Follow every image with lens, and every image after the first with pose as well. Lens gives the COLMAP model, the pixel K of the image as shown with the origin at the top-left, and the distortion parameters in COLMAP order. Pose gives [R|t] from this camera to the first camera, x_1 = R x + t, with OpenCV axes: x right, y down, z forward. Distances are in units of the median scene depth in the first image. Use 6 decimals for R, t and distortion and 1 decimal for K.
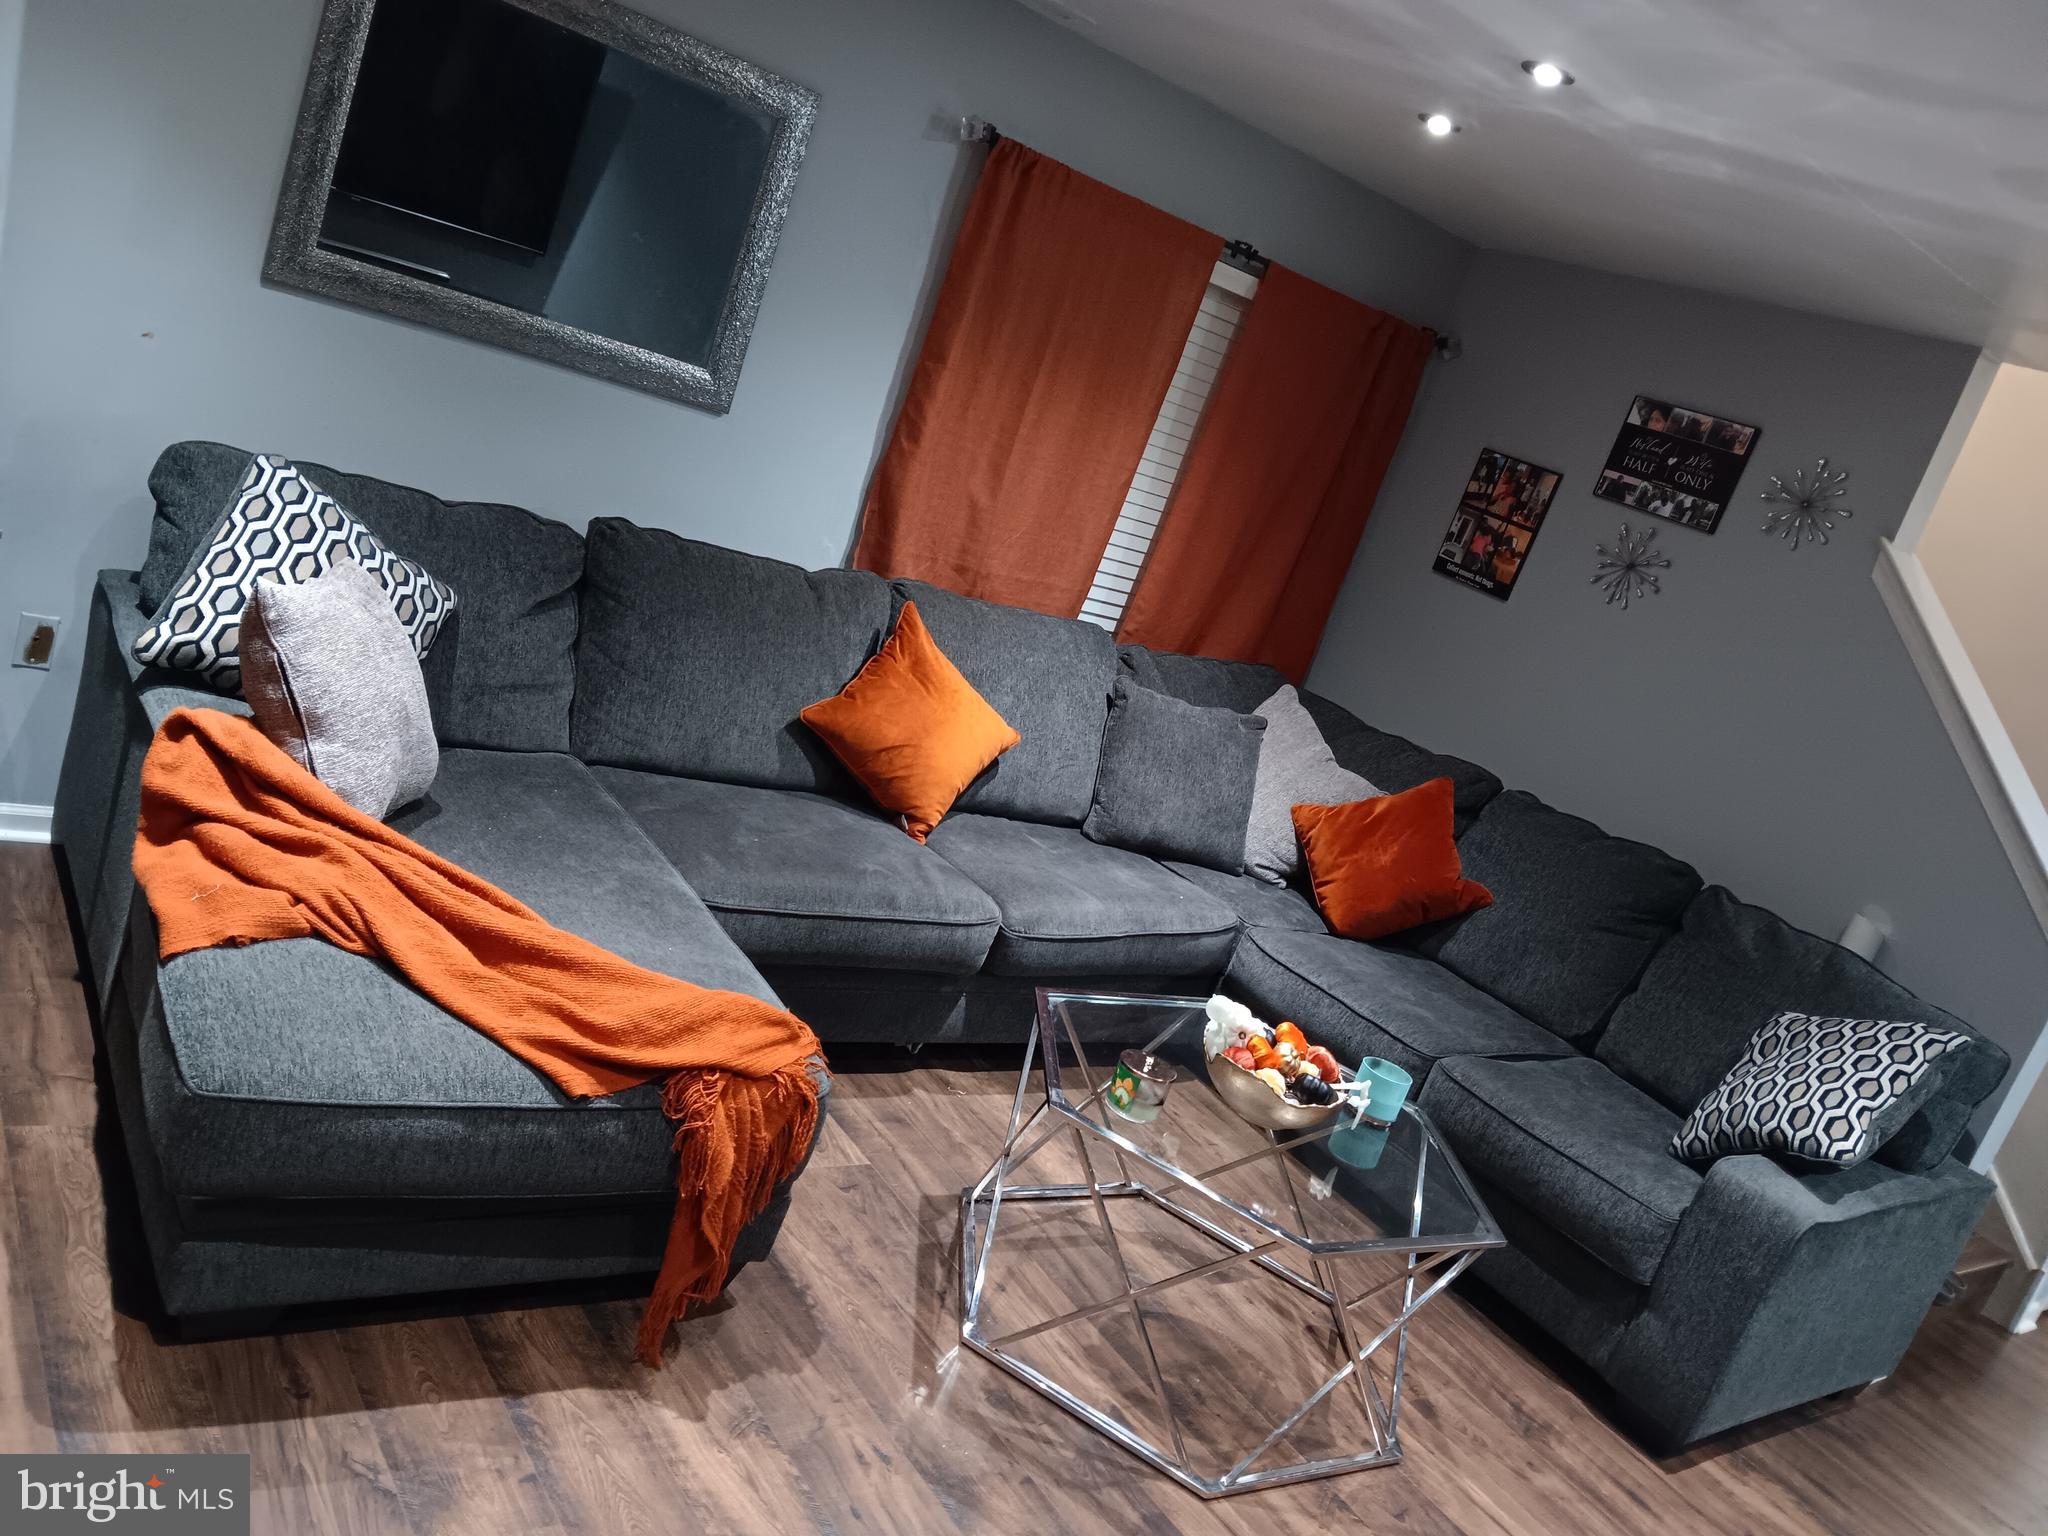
lens RADIAL K [[1647.8, 0, 1024.0], [0, 1647.8, 768.0], [0, 0, 1]] dist [-0.010950, -0.016756]
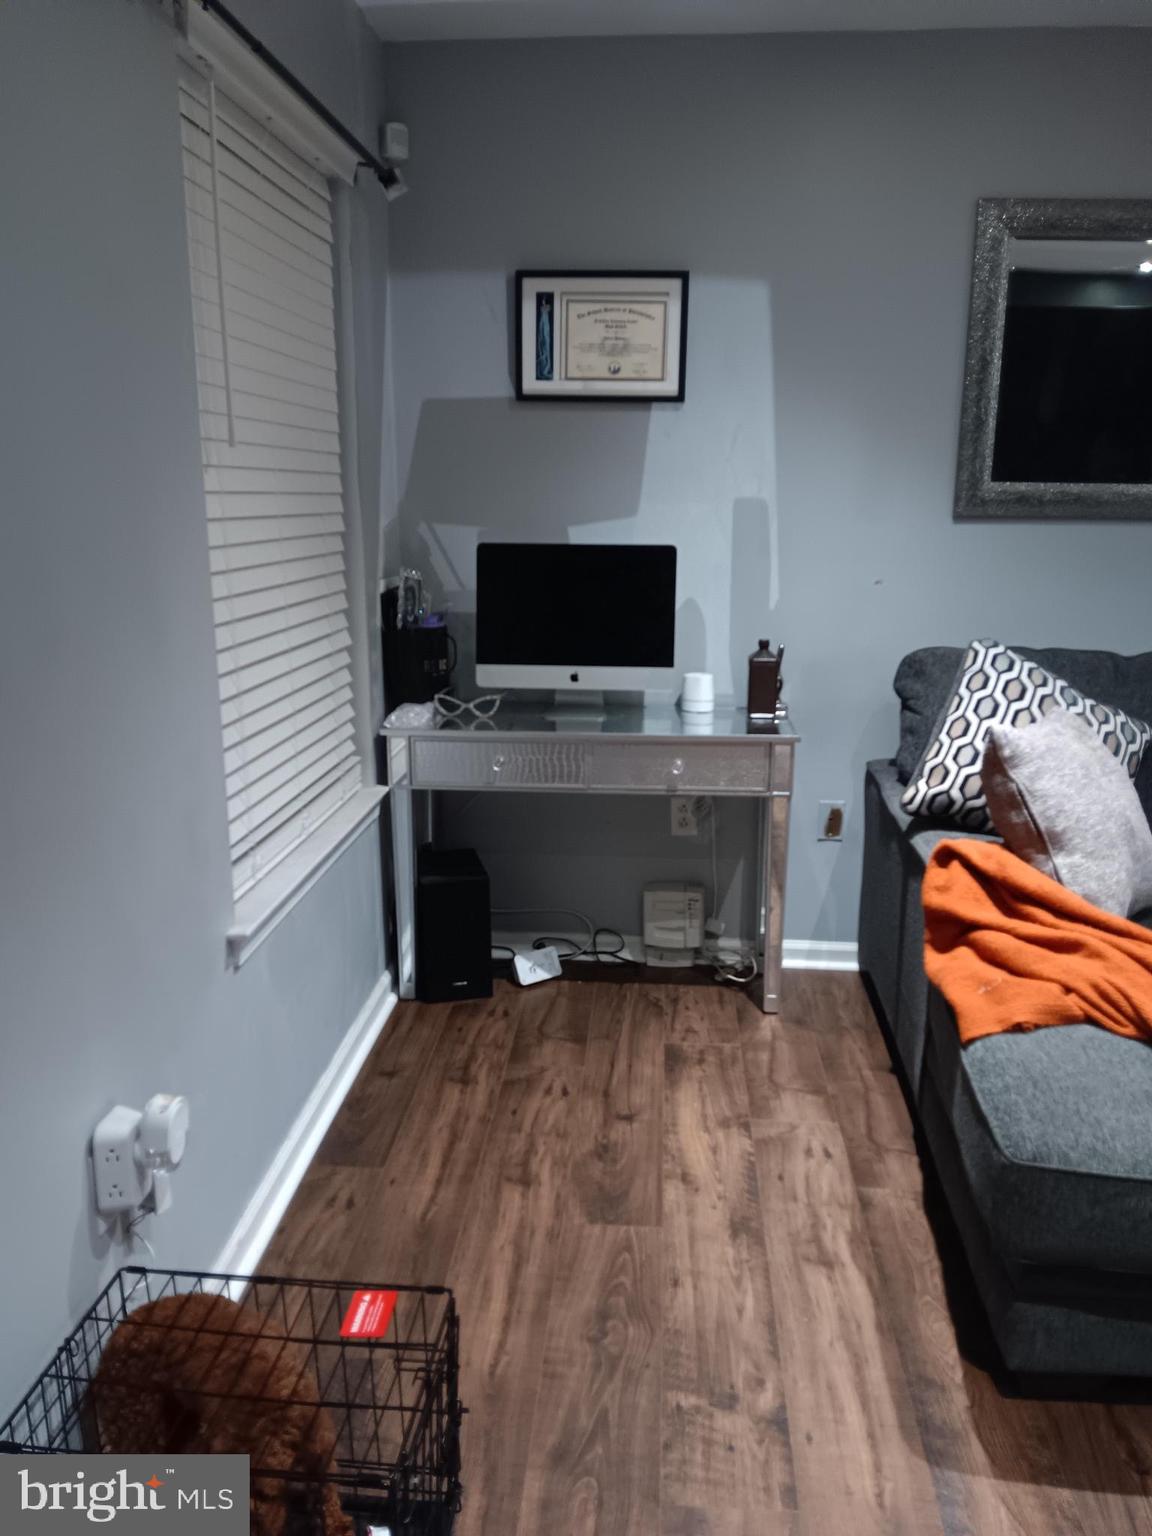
lens RADIAL K [[1174.9, 0, 578.1], [0, 1174.9, 792.5], [0, 0, 1]] dist [0.008843, 0.003403]
pose [[0.728093, -0.167920, -0.664593, -0.123546], [0.079348, 0.983660, -0.161608, 0.048571], [0.680871, 0.064932, 0.729520, 0.170465]]
